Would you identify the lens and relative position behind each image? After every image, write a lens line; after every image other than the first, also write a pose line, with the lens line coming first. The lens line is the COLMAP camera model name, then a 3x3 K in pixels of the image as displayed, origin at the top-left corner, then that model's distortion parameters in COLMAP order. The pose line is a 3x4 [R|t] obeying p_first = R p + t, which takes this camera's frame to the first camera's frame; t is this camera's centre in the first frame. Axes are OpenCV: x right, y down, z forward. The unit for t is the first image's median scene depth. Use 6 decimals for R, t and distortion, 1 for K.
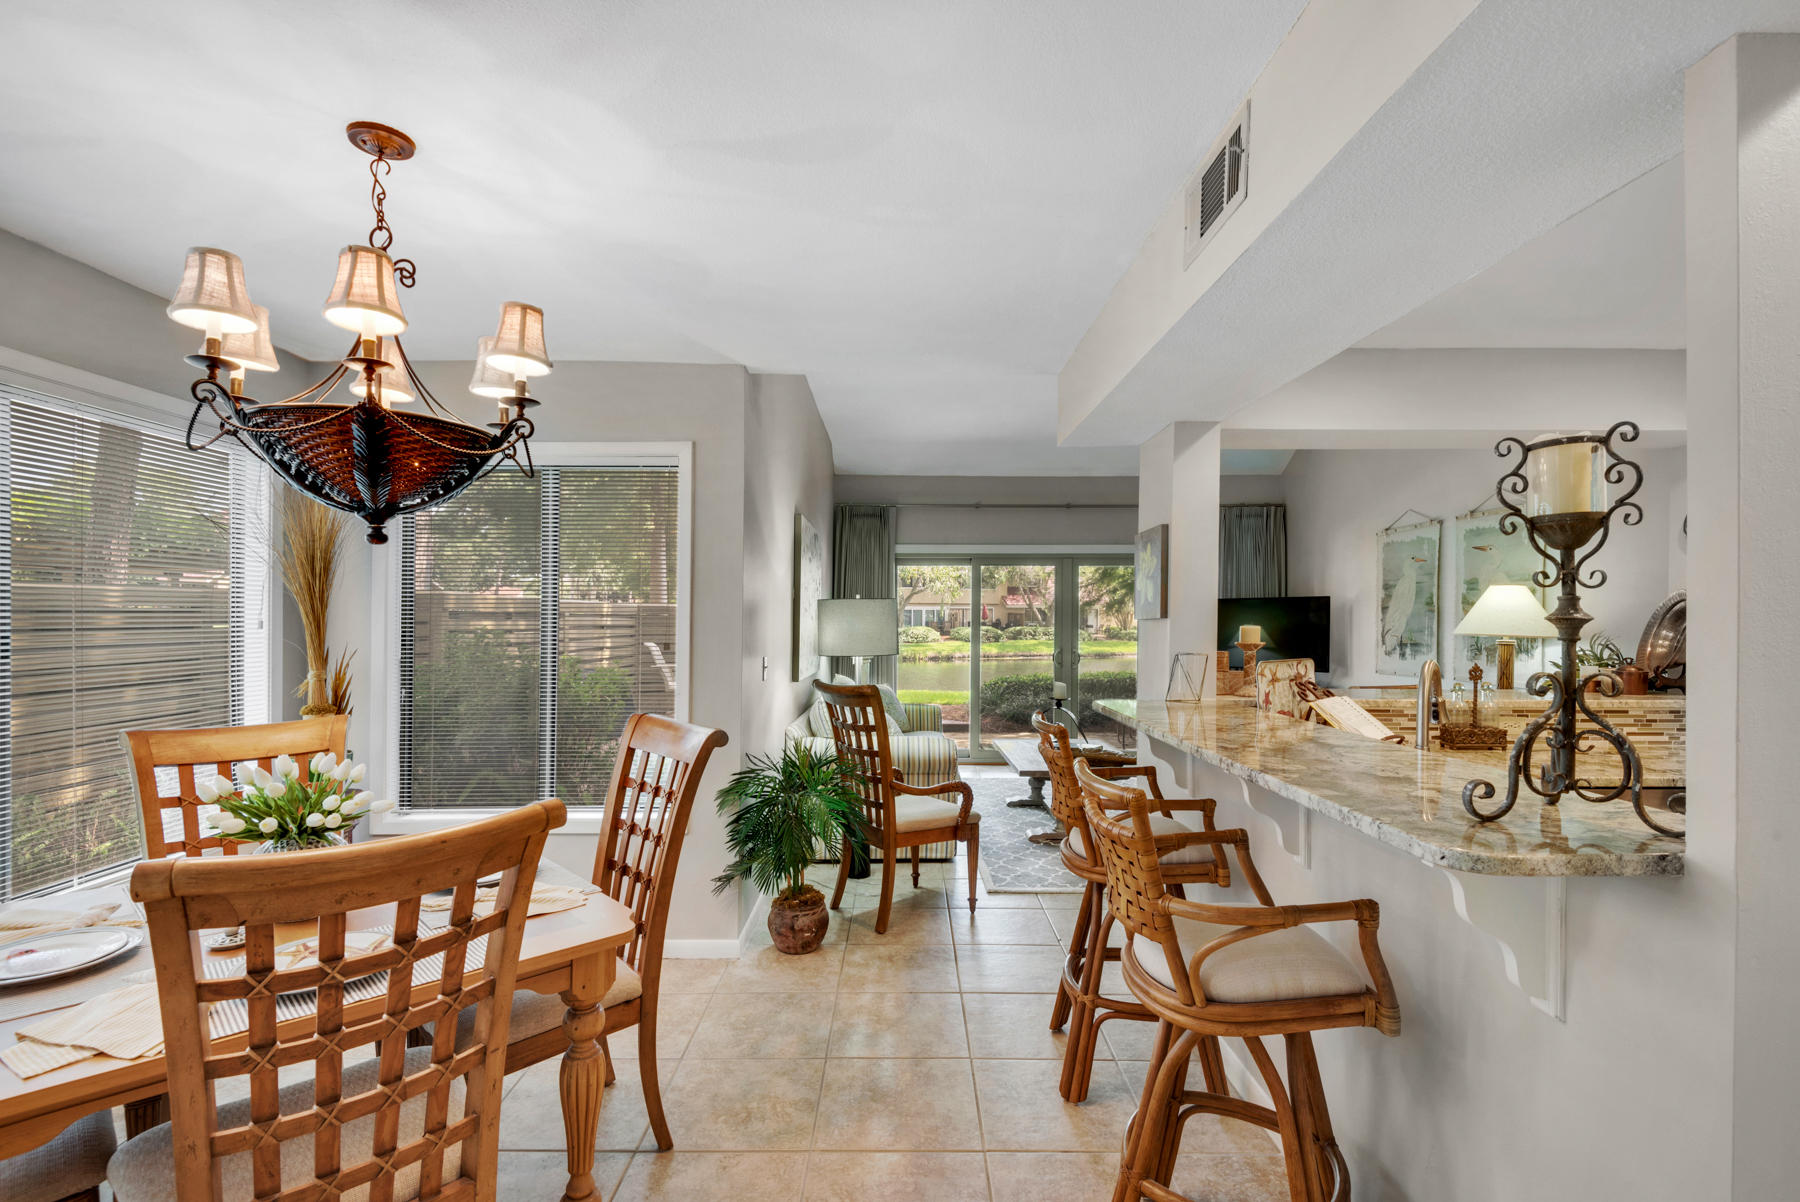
lens RADIAL K [[836.8, 0, 890.6], [0, 836.8, 628.8], [0, 0, 1]] dist [0.001854, -0.000541]
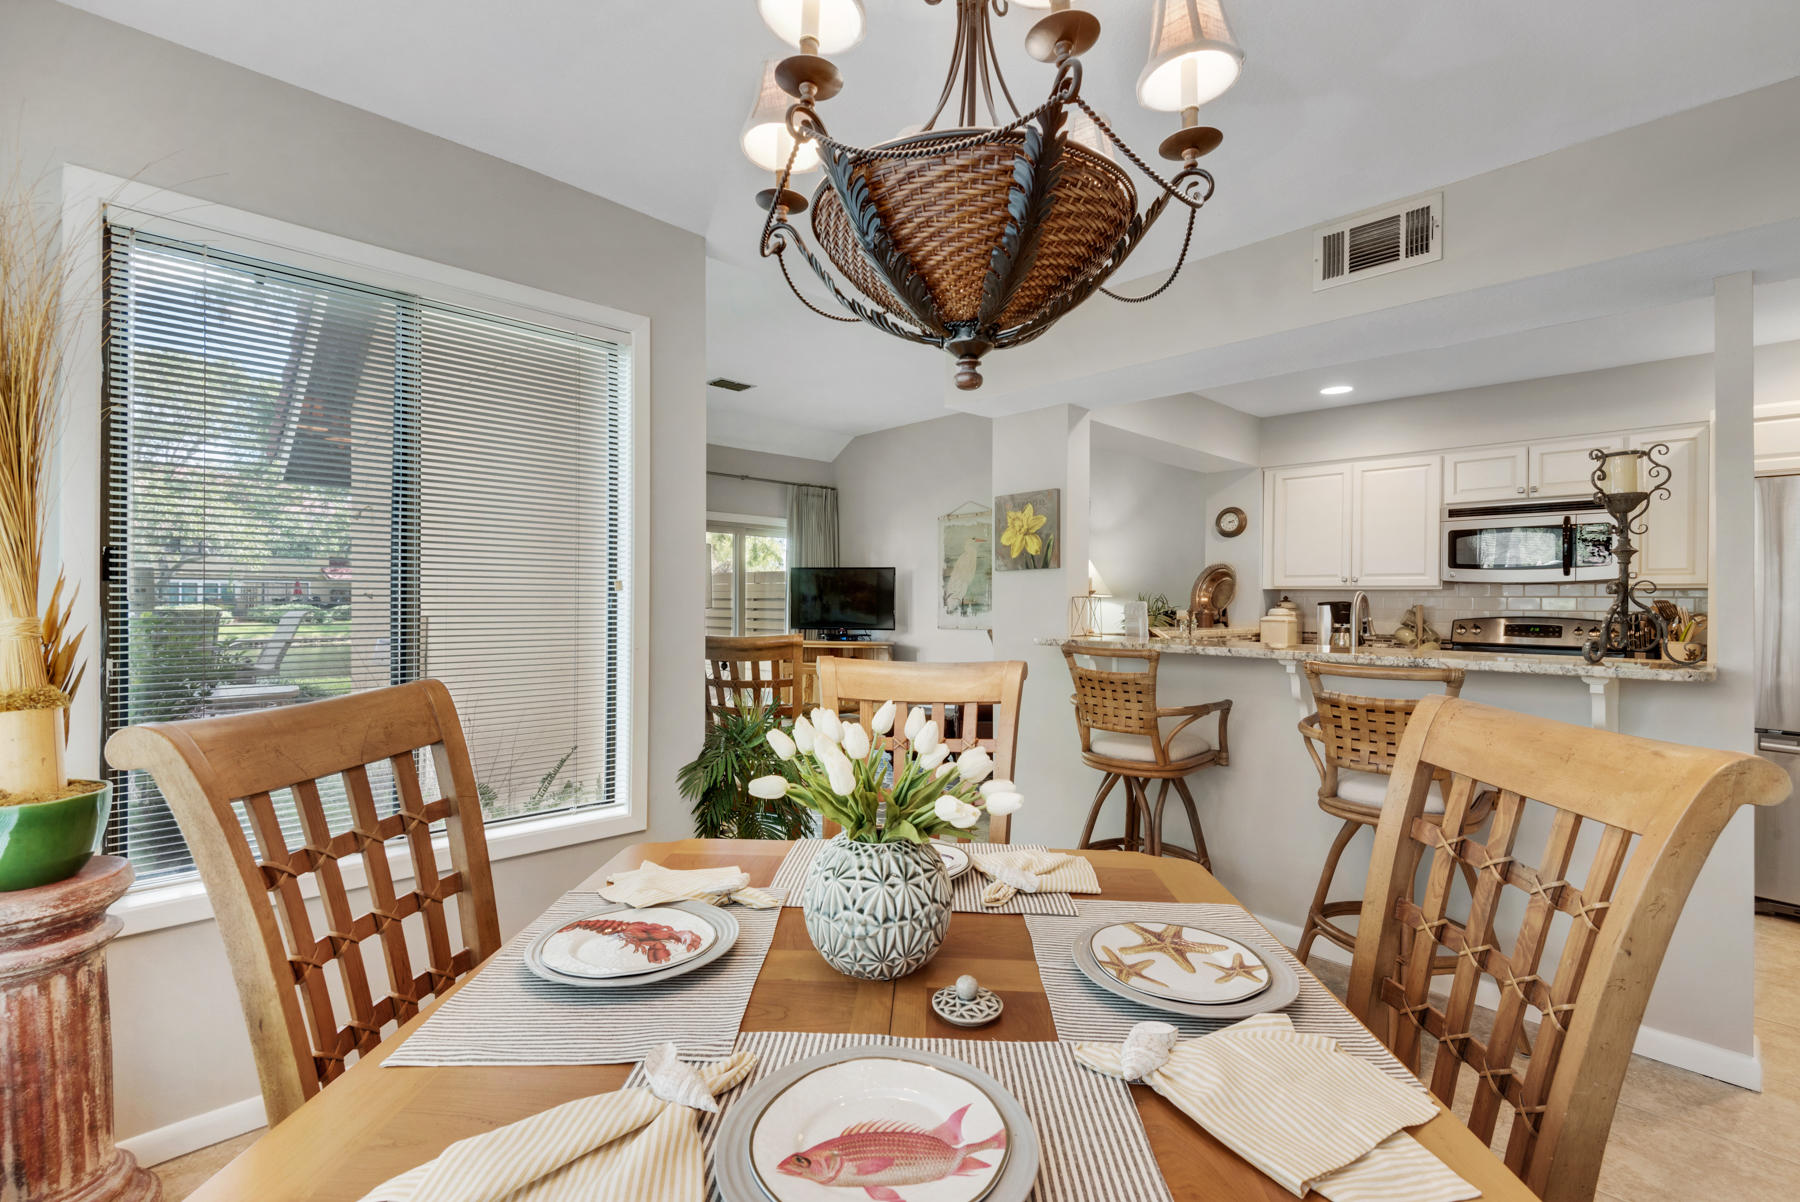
lens RADIAL K [[809.9, 0, 900.0], [0, 809.9, 601.0], [0, 0, 1]] dist [0.037761, 0.000053]
pose [[0.714639, 0.002537, 0.699489, -0.411463], [0.004279, 0.999959, -0.007998, 0.027166], [-0.699480, 0.008709, 0.714599, 0.218159]]
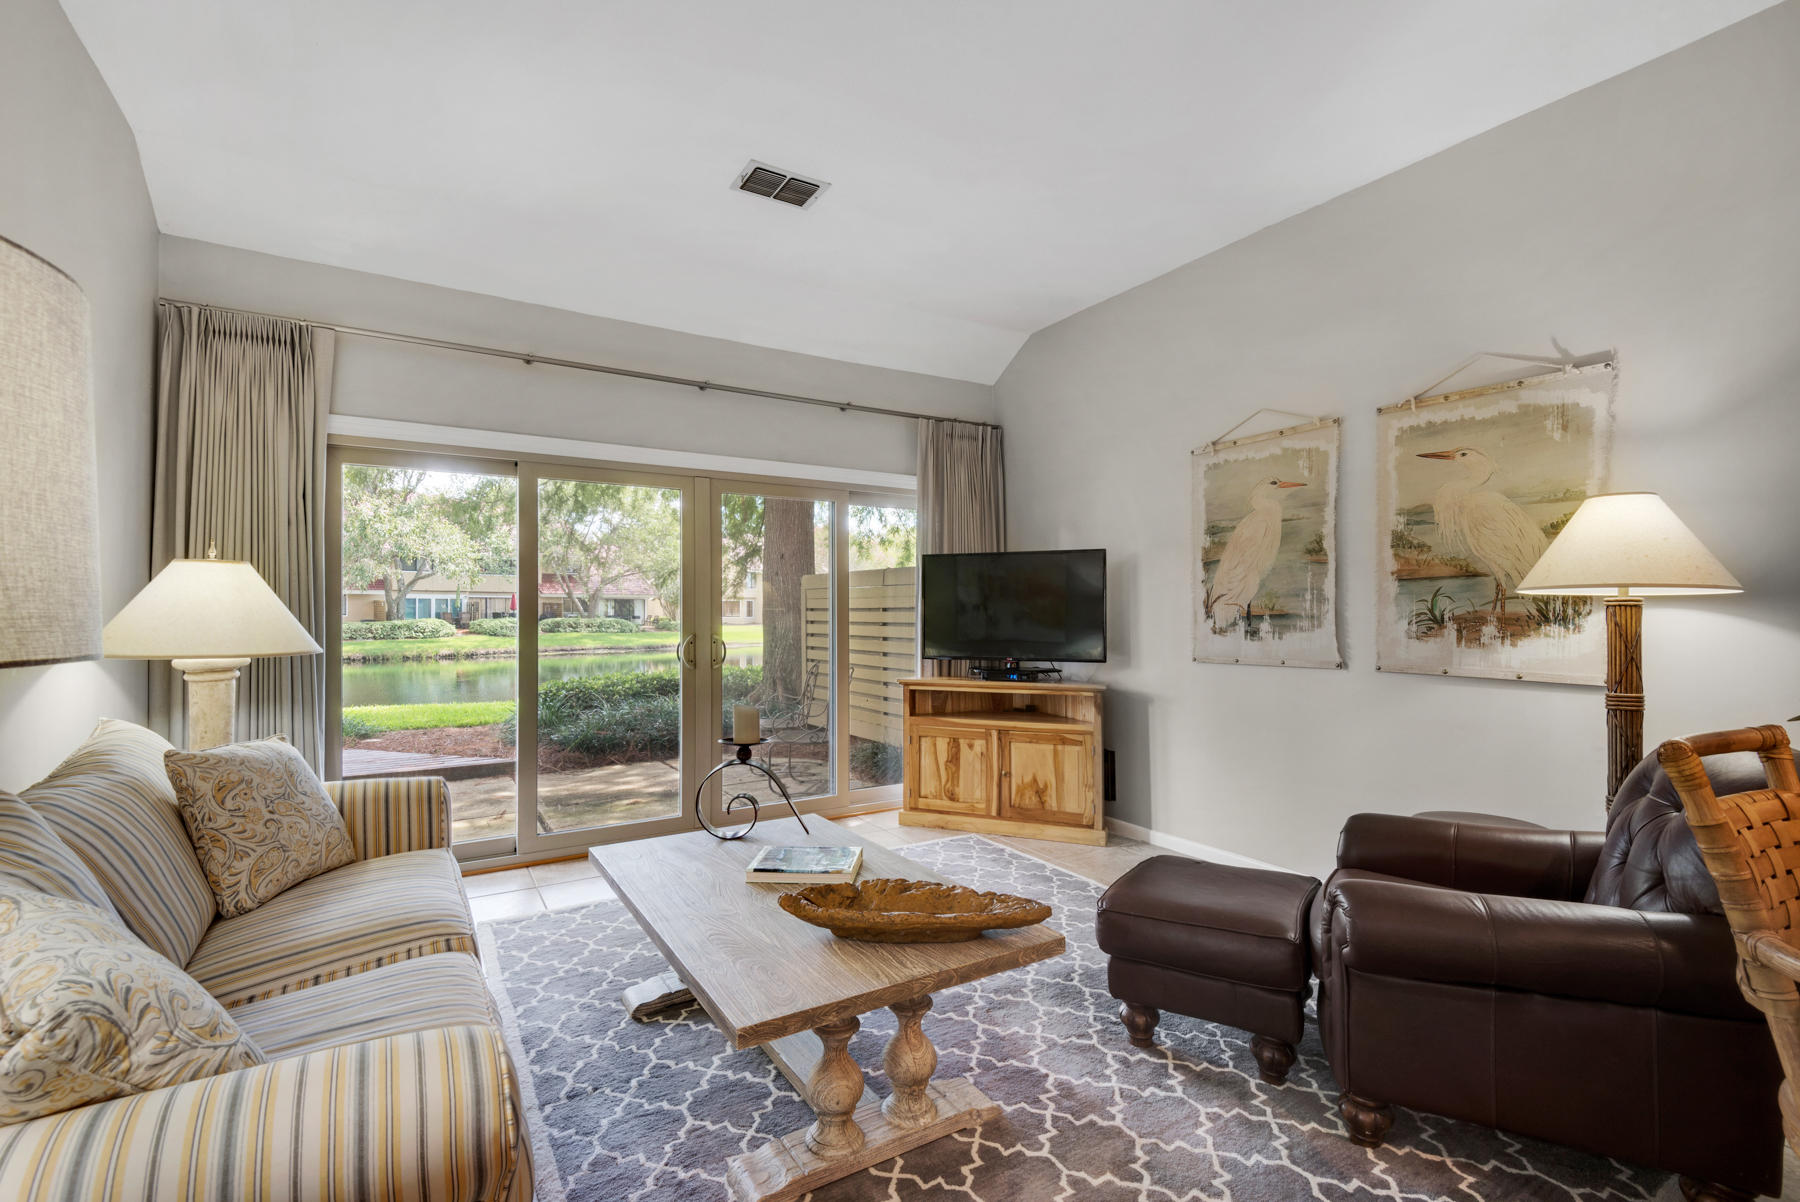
lens RADIAL K [[814.1, 0, 897.6], [0, 814.1, 606.0], [0, 0, 1]] dist [0.037670, -0.022755]
pose [[0.851576, 0.002055, 0.524228, 0.053423], [0.007614, 0.999838, -0.016288, 0.022935], [-0.524176, 0.017862, 0.851422, 0.744644]]
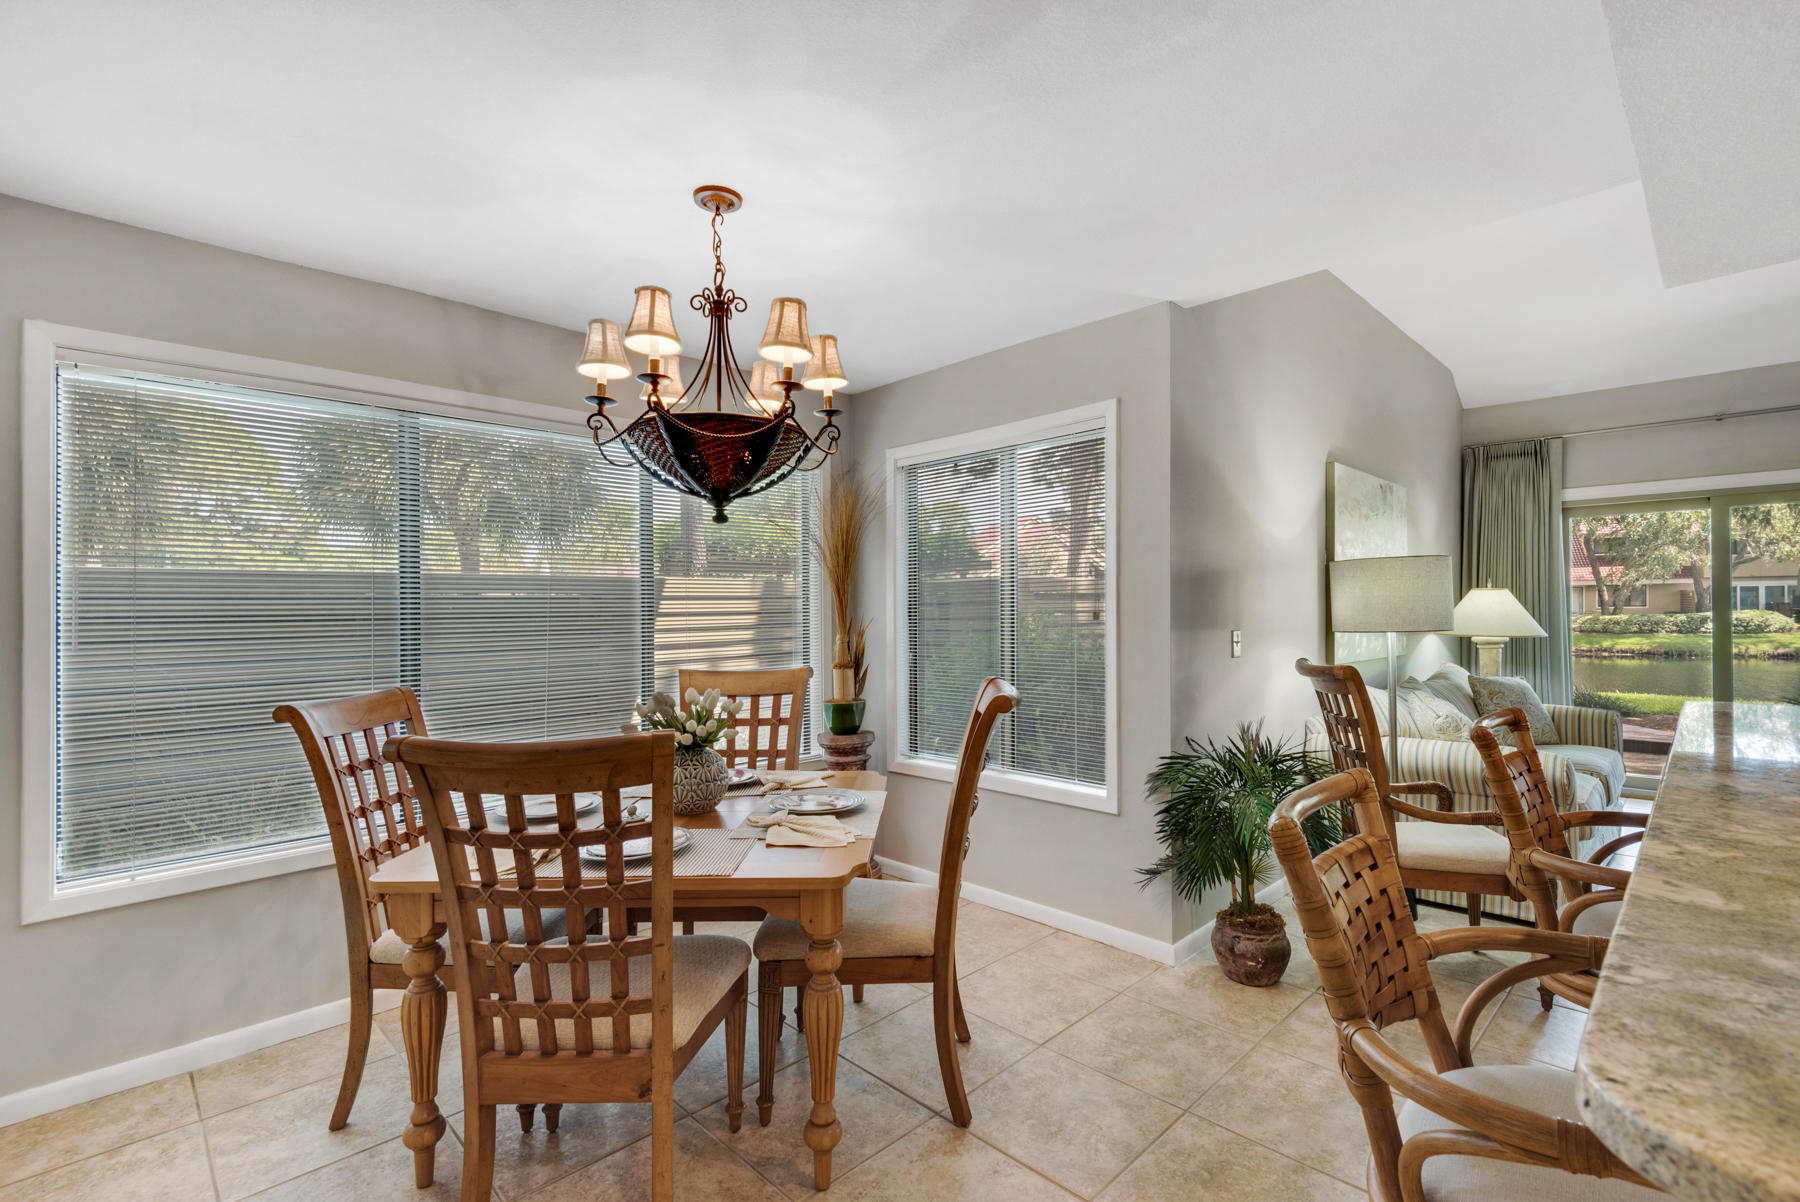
lens RADIAL K [[814.1, 0, 897.6], [0, 814.1, 606.0], [0, 0, 1]] dist [0.037670, -0.022755]
pose [[0.709586, -0.009977, -0.704548, 0.166641], [0.002013, 0.999924, -0.012132, 0.014592], [0.704616, 0.007191, 0.709552, 0.123733]]
